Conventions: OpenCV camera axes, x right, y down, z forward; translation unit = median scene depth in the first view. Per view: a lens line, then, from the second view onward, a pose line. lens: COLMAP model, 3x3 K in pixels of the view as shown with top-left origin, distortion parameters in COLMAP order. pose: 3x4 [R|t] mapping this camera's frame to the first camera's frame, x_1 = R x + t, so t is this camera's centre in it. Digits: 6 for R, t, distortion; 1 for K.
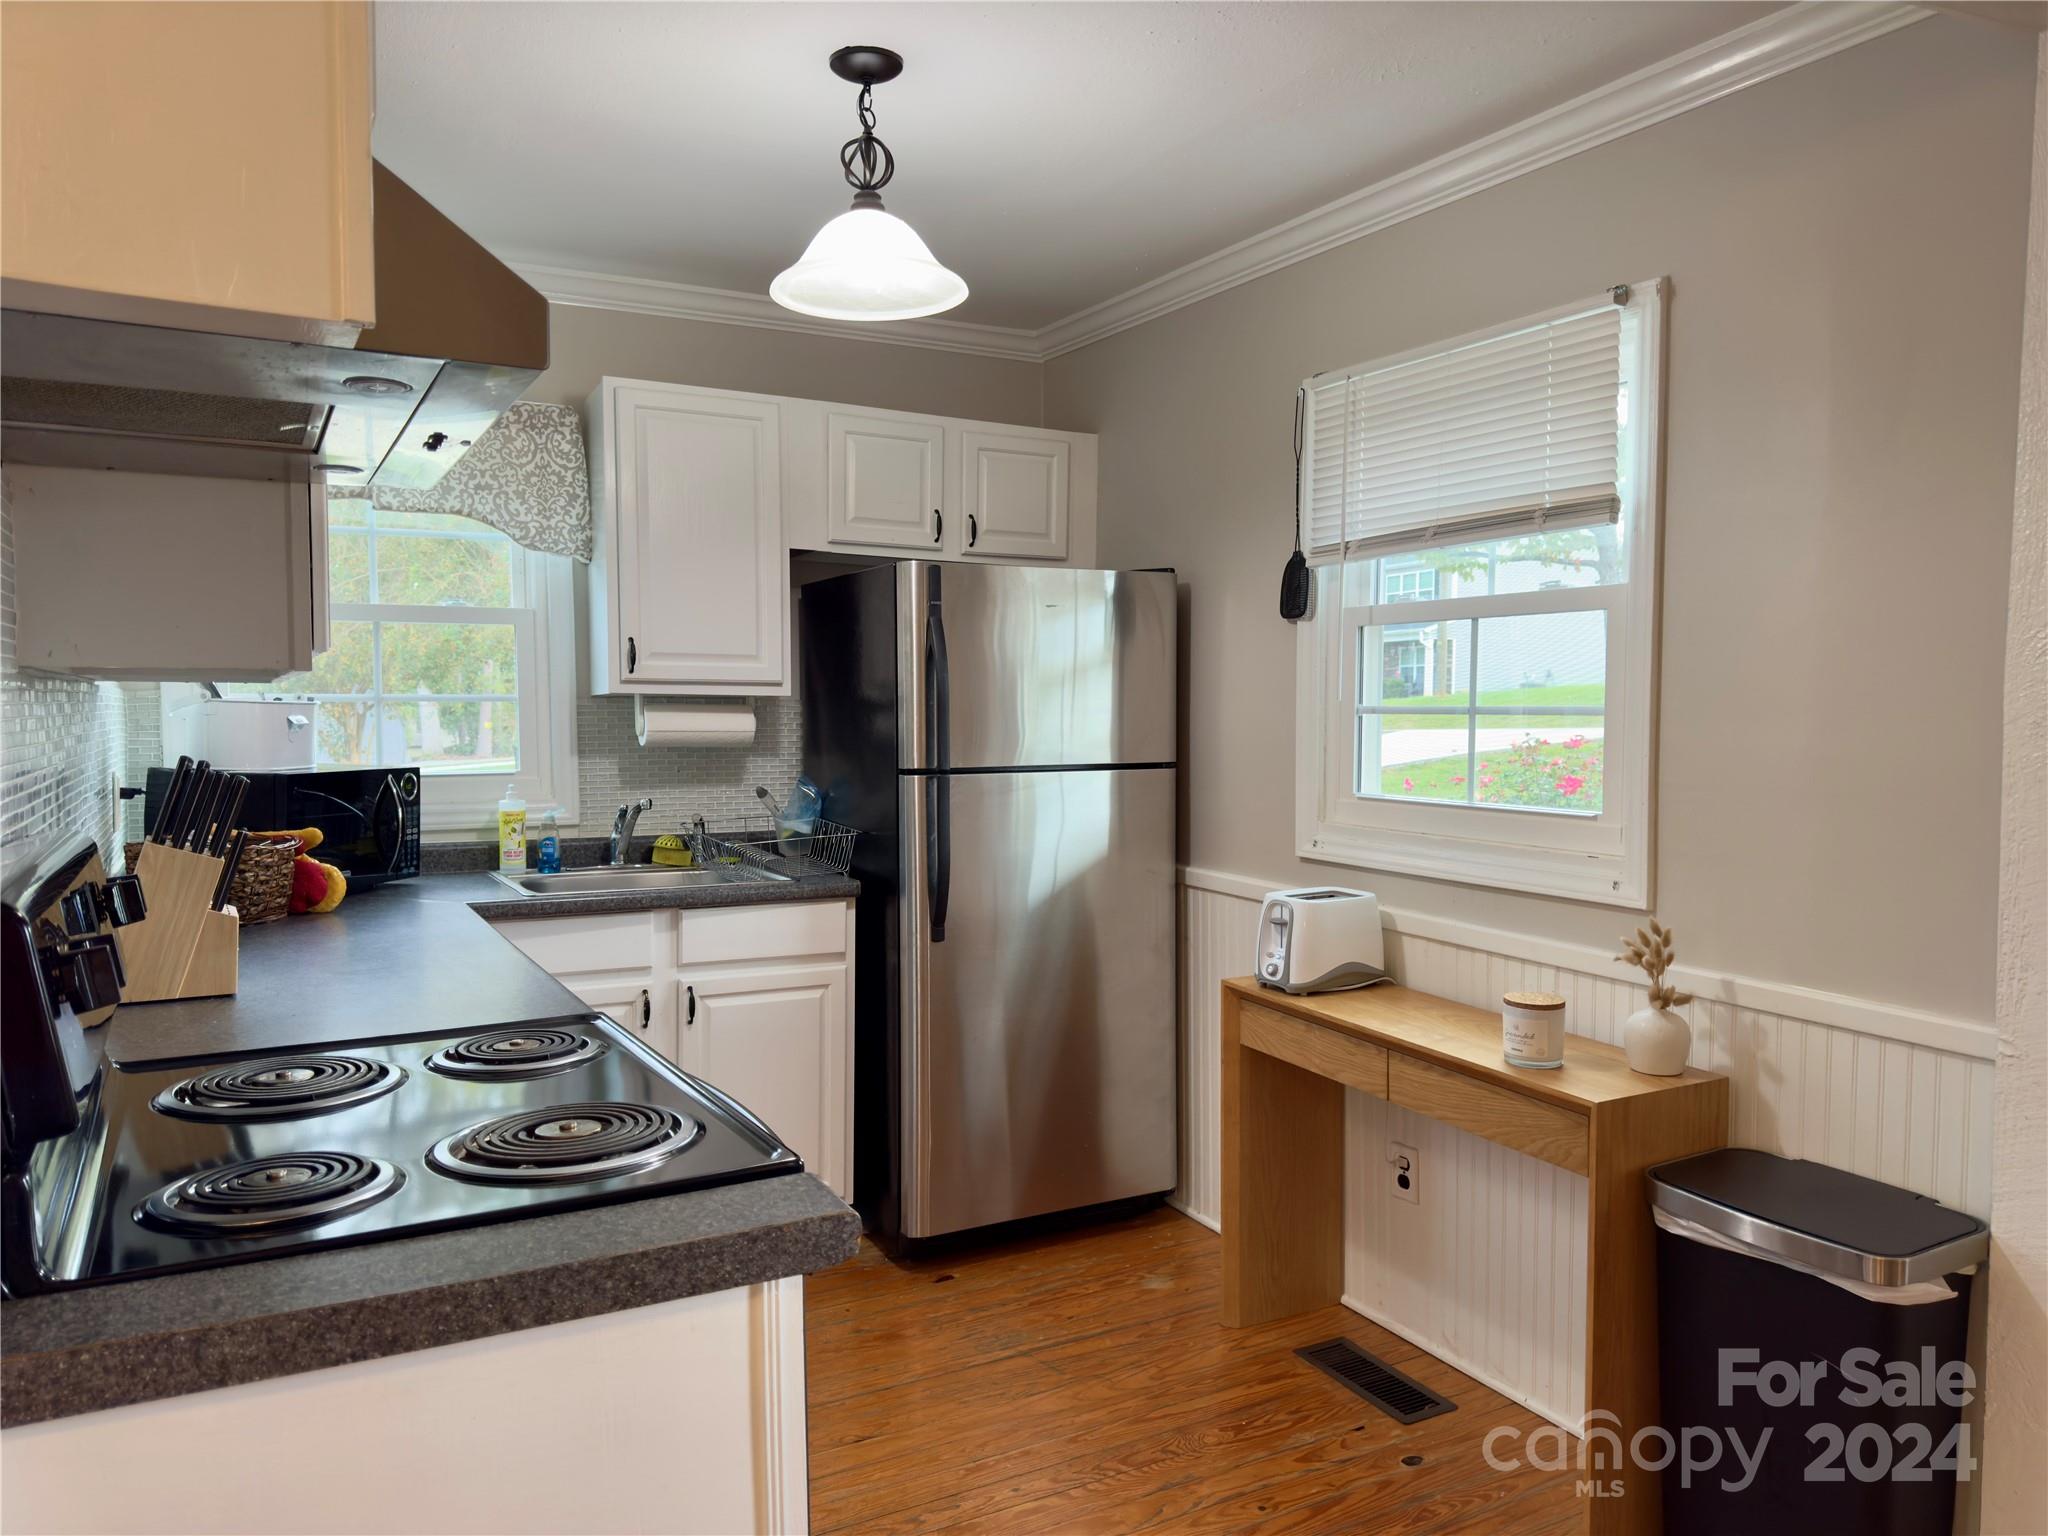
lens RADIAL K [[1414.6, 0, 1024.0], [0, 1414.6, 768.0], [0, 0, 1]] dist [0.105382, -0.172957]
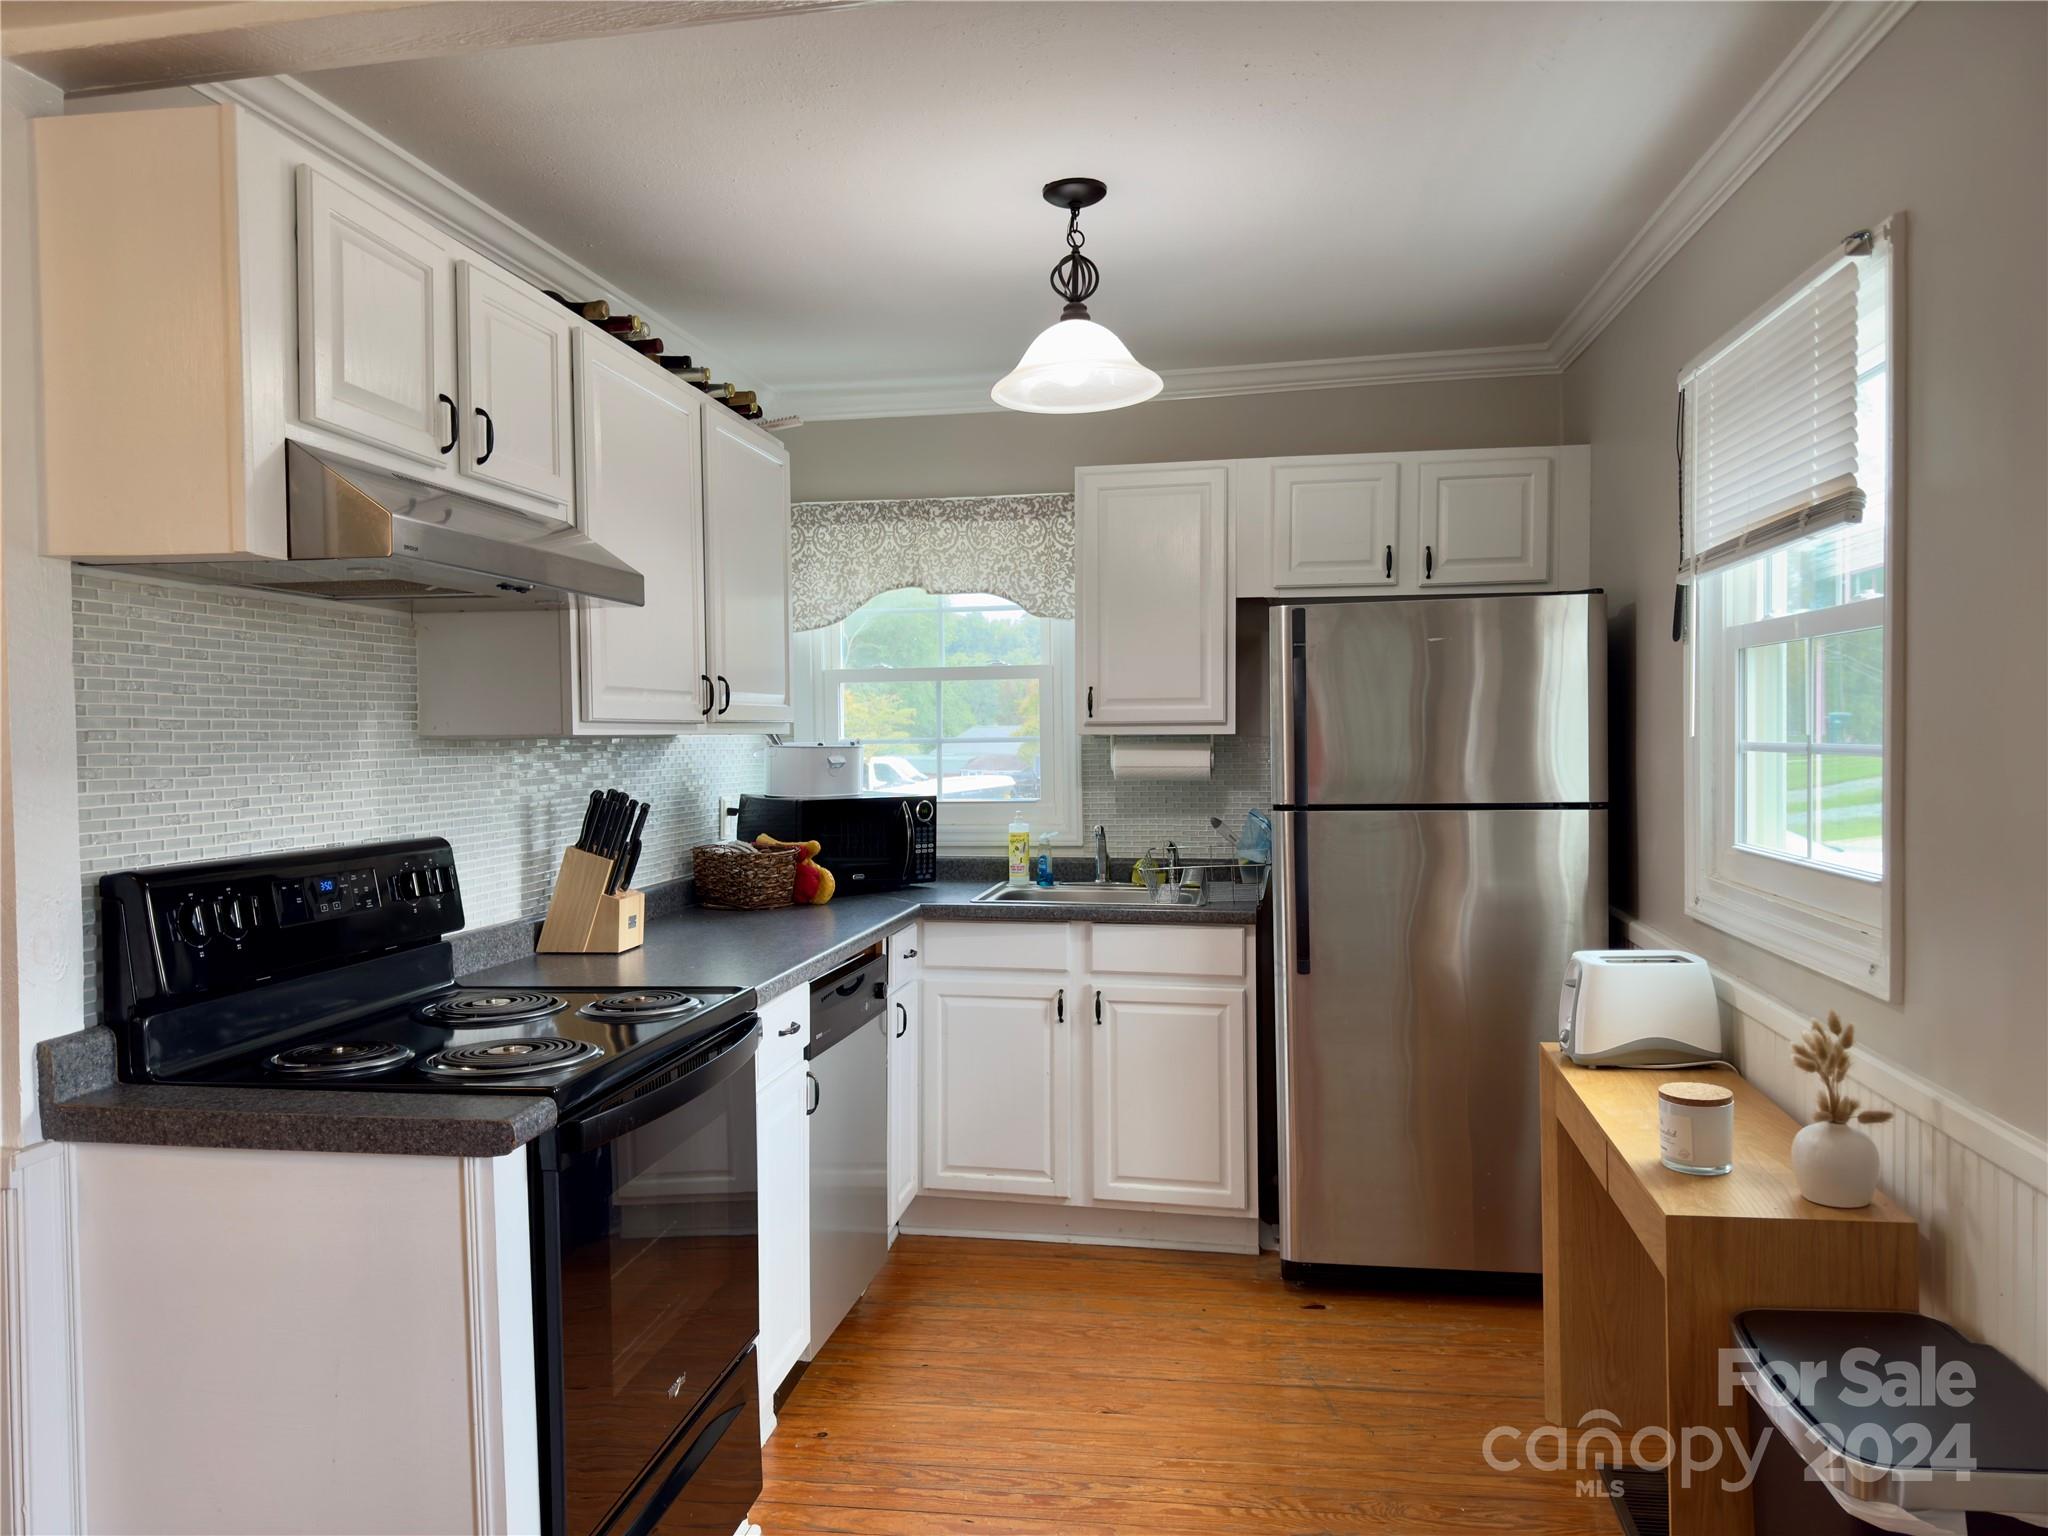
lens RADIAL K [[1406.5, 0, 1024.8], [0, 1406.5, 758.9], [0, 0, 1]] dist [0.106464, -0.166968]
pose [[0.795575, -0.001063, -0.605854, 0.405107], [-0.012824, 0.999745, -0.018594, -0.011329], [0.605719, 0.022562, 0.795358, 0.058968]]
